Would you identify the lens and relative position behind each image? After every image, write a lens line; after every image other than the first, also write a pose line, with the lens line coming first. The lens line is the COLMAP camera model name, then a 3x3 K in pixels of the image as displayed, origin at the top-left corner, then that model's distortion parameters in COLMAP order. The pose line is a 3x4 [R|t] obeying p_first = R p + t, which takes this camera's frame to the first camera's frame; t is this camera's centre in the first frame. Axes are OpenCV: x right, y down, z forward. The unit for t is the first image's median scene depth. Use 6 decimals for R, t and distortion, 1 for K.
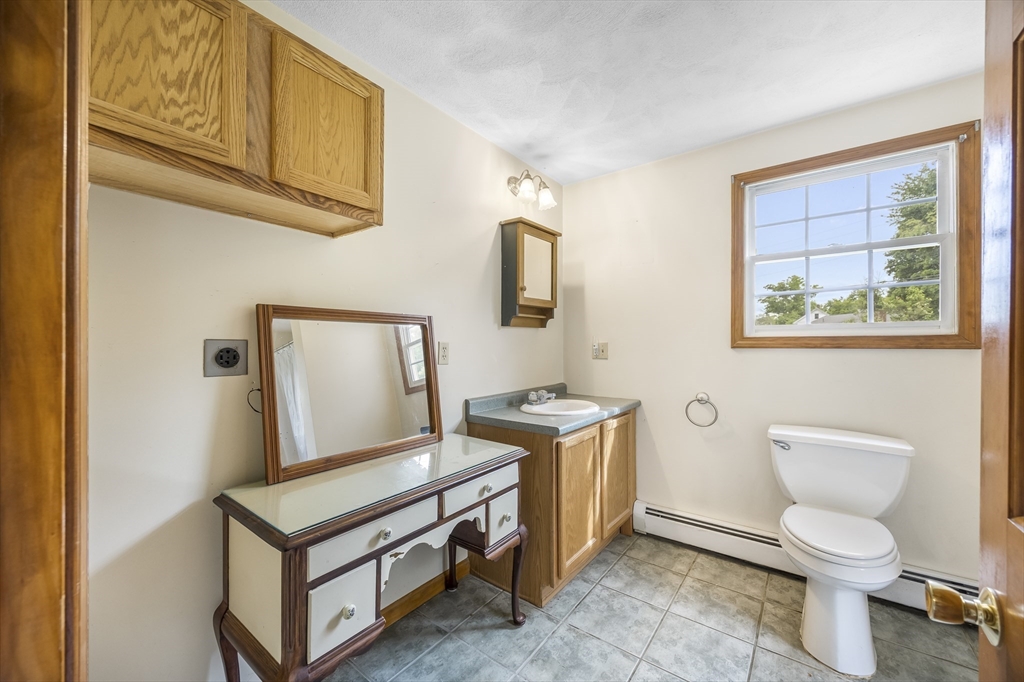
lens RADIAL K [[396.8, 0, 514.7], [0, 396.8, 344.1], [0, 0, 1]] dist [-0.001163, -0.000082]
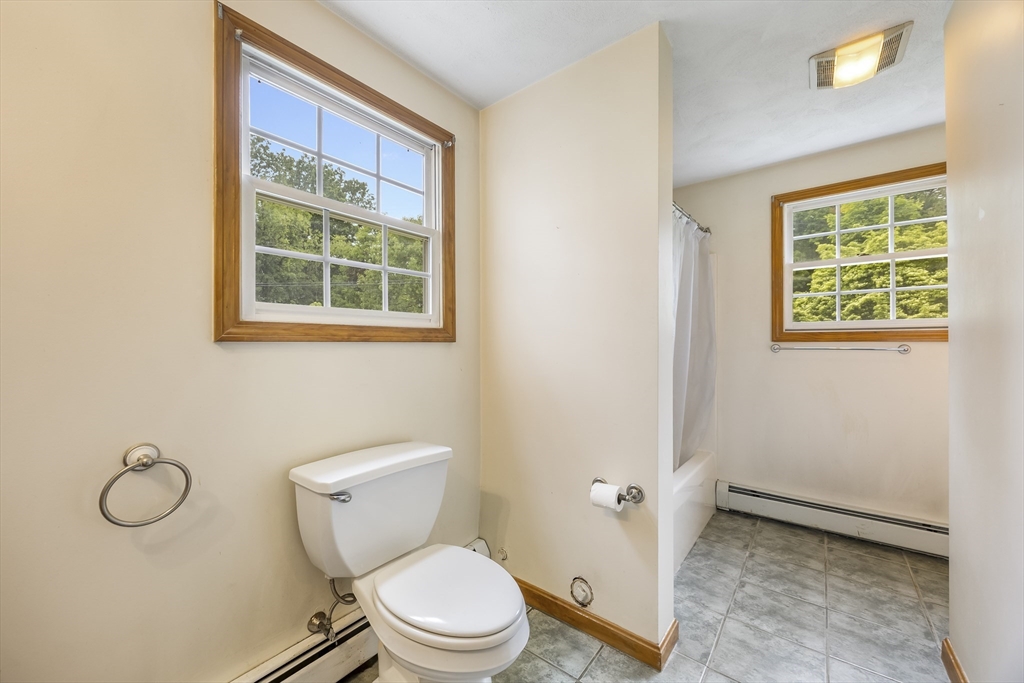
lens RADIAL K [[396.8, 0, 515.5], [0, 396.8, 342.2], [0, 0, 1]] dist [-0.001163, -0.000082]
pose [[-0.005094, -0.000365, 0.999987, 0.051890], [-0.001636, 0.999999, 0.000357, 0.011291], [-0.999986, -0.001634, -0.005095, 0.727315]]
